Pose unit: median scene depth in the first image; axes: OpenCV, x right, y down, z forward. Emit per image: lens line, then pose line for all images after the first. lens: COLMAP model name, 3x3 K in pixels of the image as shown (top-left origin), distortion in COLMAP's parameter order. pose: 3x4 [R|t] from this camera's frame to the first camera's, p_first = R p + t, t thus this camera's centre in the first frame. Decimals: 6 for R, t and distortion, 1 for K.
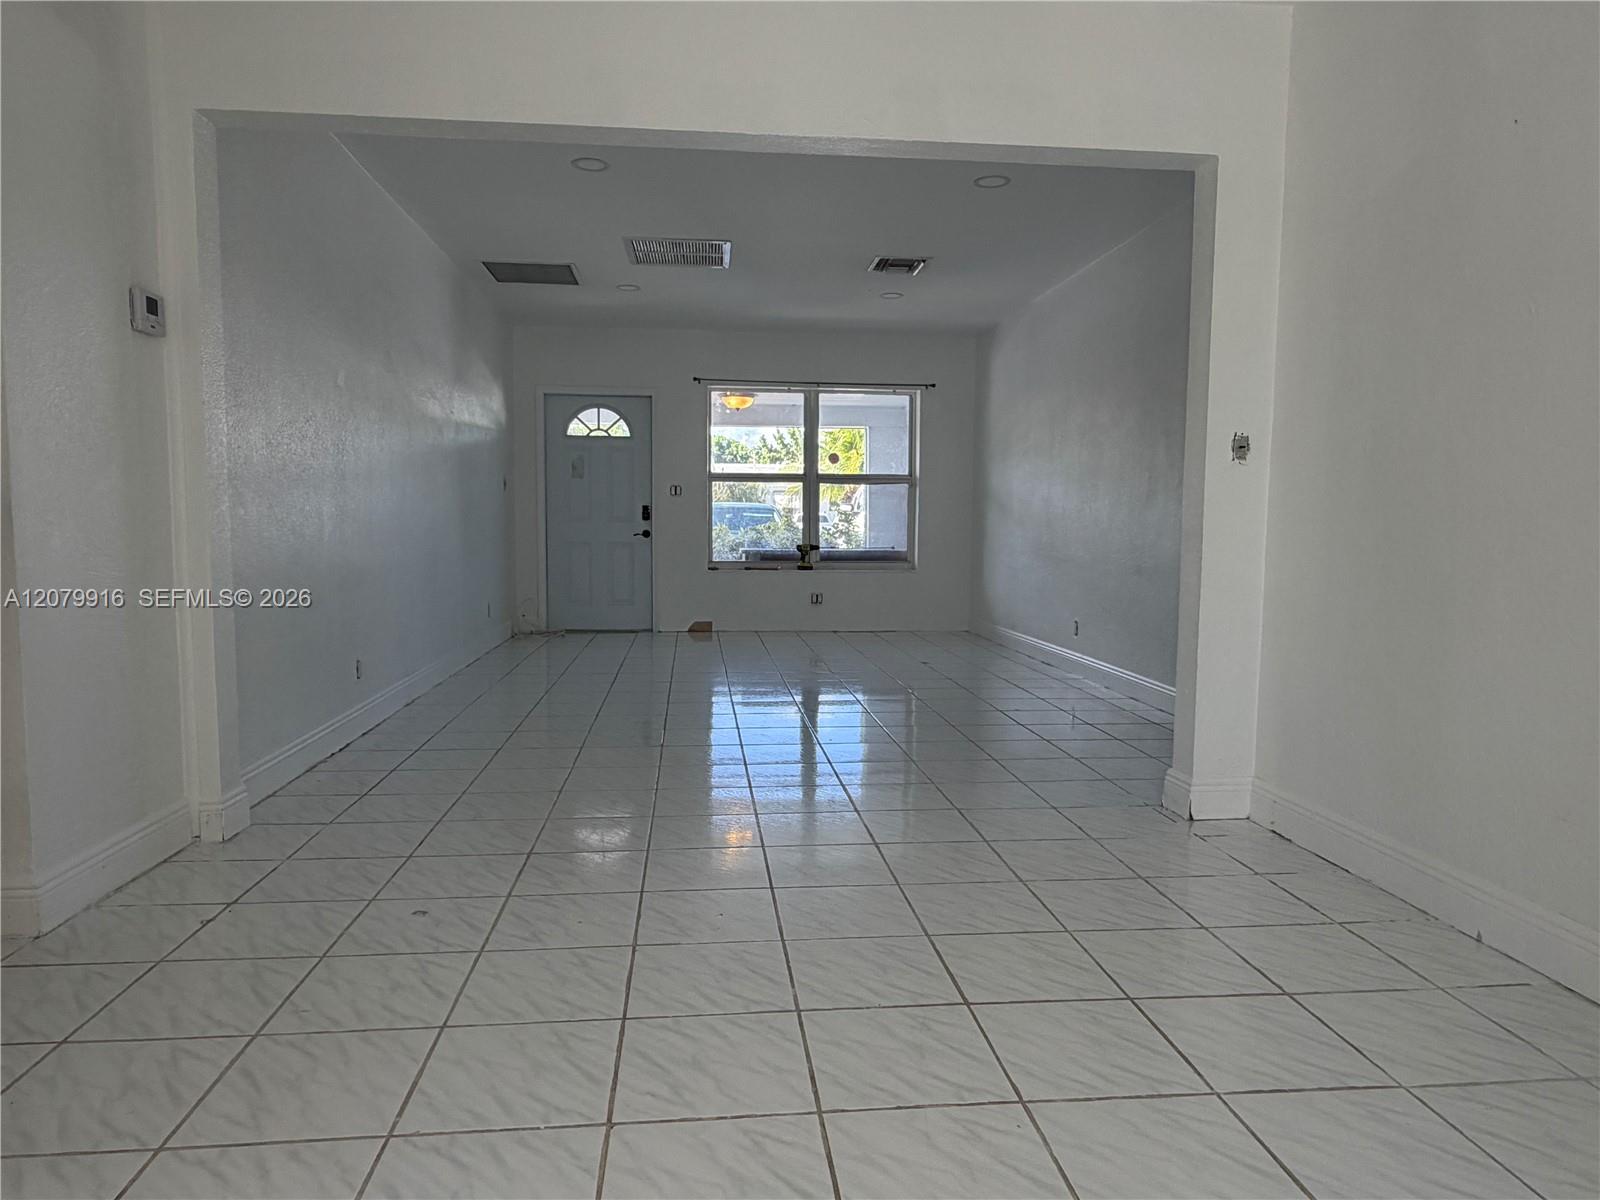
lens RADIAL K [[990.5, 0, 793.4], [0, 990.5, 610.2], [0, 0, 1]] dist [-0.005474, 0.002494]
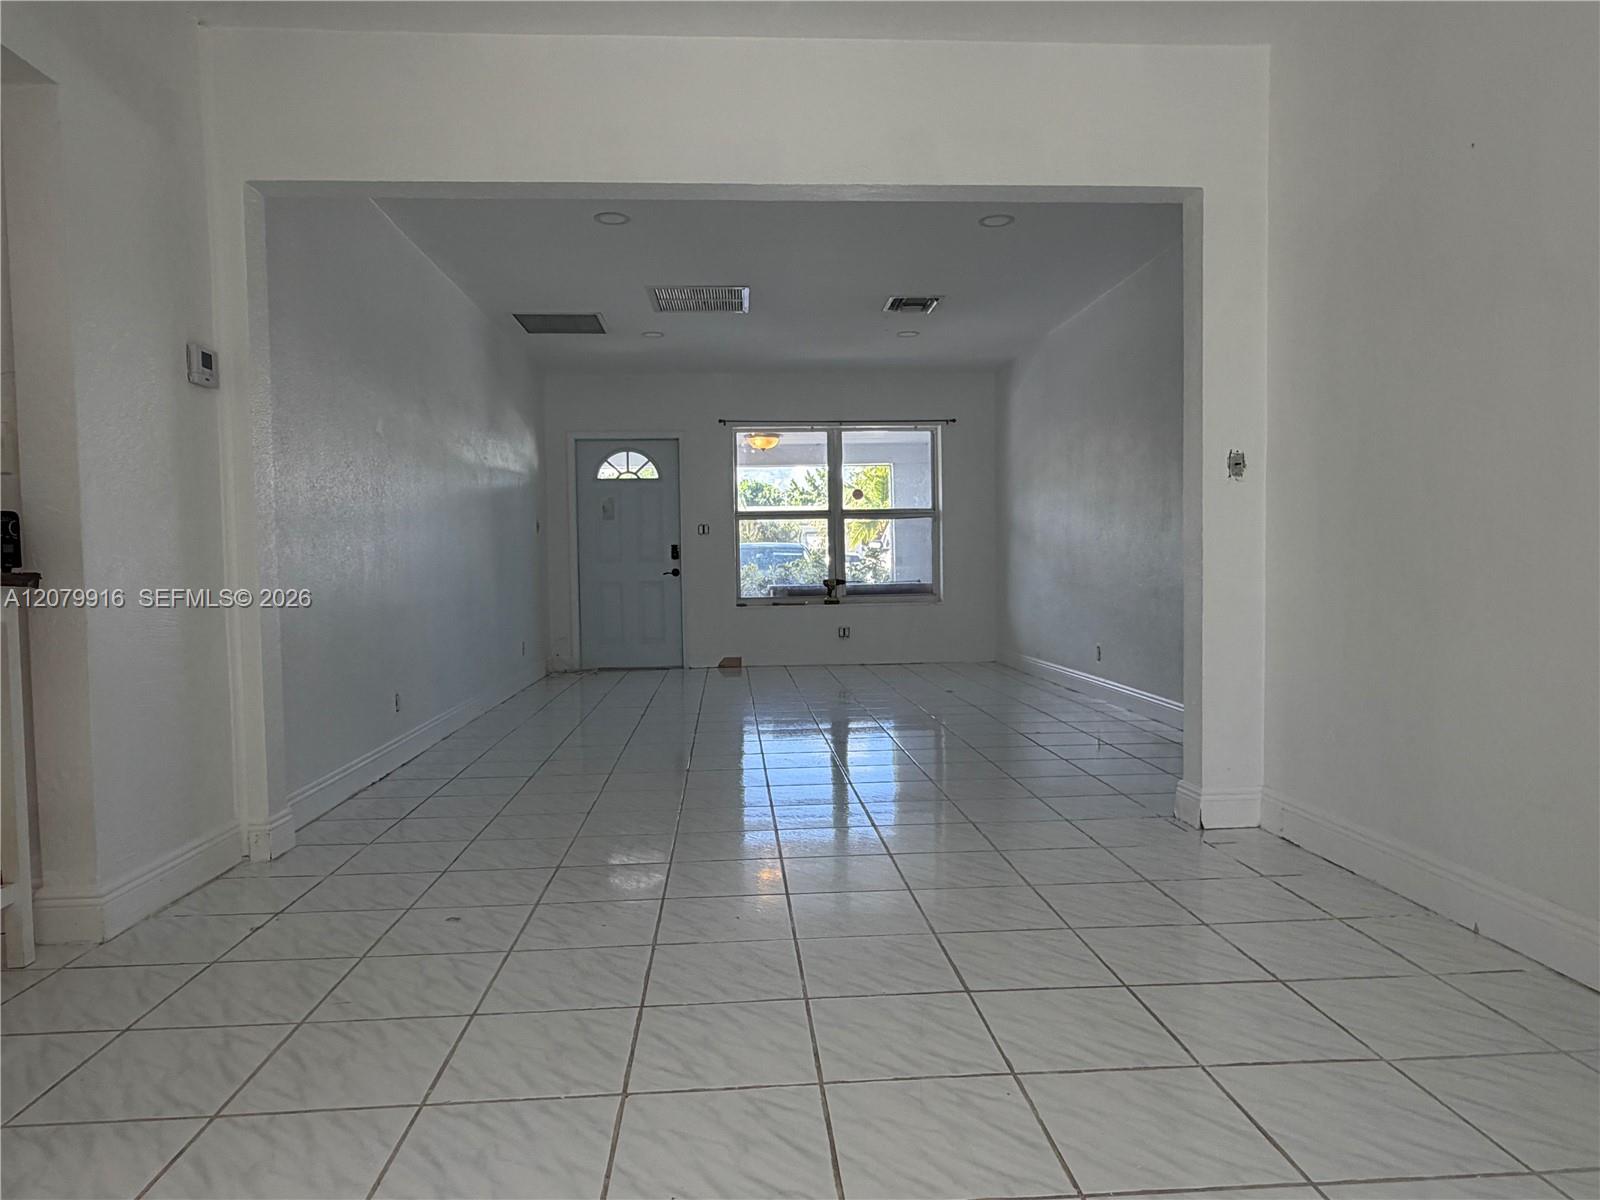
lens RADIAL K [[990.5, 0, 793.8], [0, 990.5, 613.5], [0, 0, 1]] dist [-0.005474, 0.002494]
pose [[0.999125, -0.022333, -0.035352, 0.023828], [0.020931, 0.998998, -0.039548, 0.022634], [0.036200, 0.038773, 0.998592, -0.043336]]
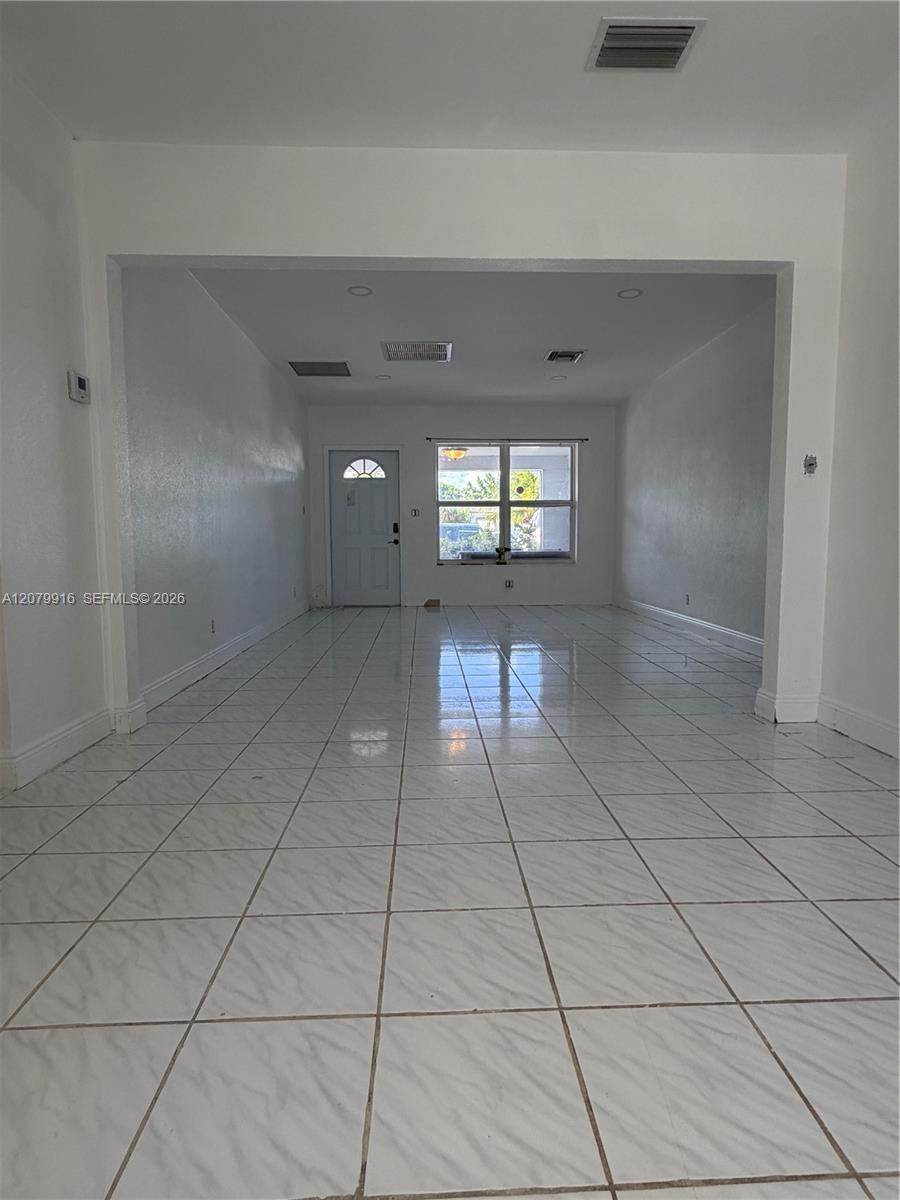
lens RADIAL K [[653.0, 0, 450.6], [0, 653.0, 602.7], [0, 0, 1]] dist [-0.004444, 0.001253]
pose [[0.998157, -0.007403, -0.060239, -0.015803], [0.007856, 0.999943, 0.007289, 0.025964], [0.060182, -0.007749, 0.998157, 0.018361]]
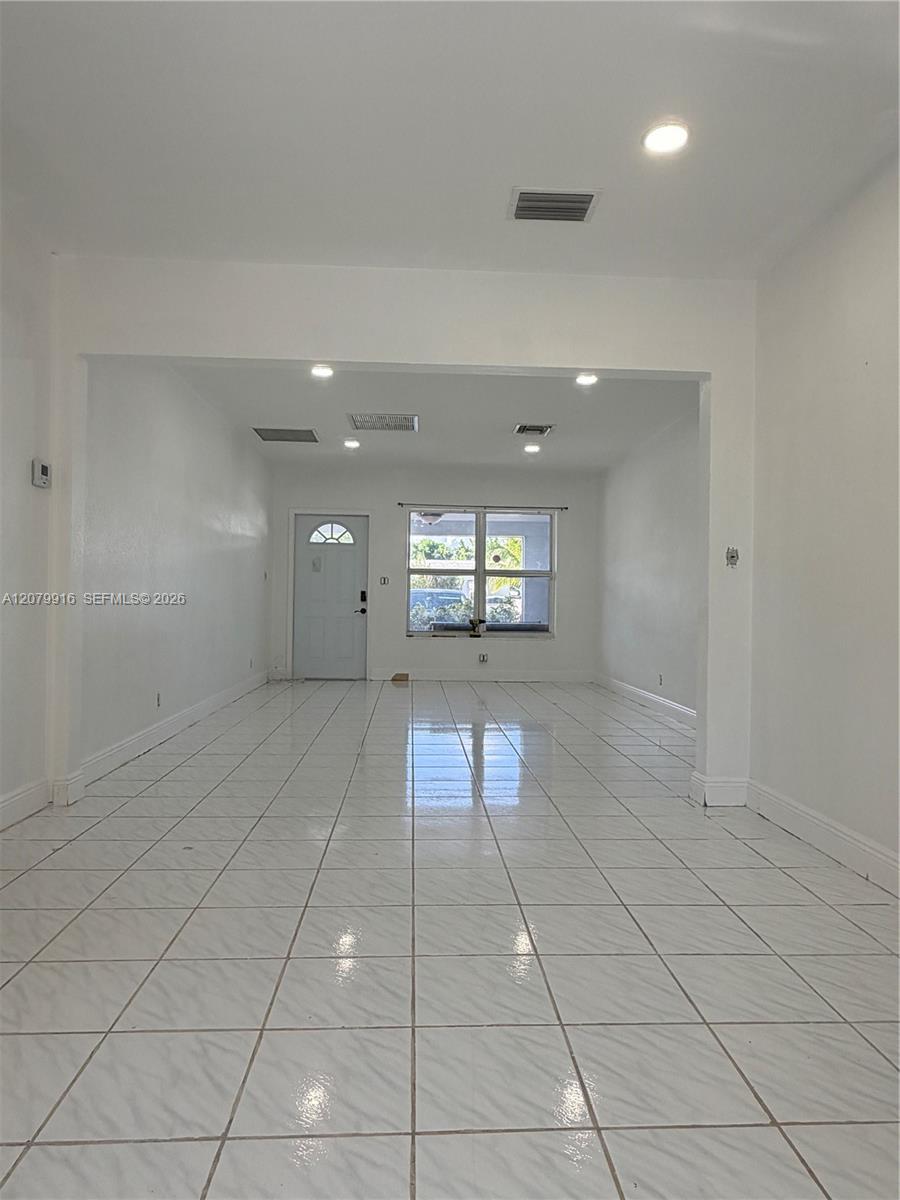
lens RADIAL K [[742.9, 0, 451.9], [0, 742.9, 600.6], [0, 0, 1]] dist [-0.005474, 0.002494]
pose [[0.998928, 0.006552, -0.045833, 0.075166], [-0.010739, 0.995728, -0.091704, 0.012534], [0.045036, 0.092098, 0.994731, -0.154279]]
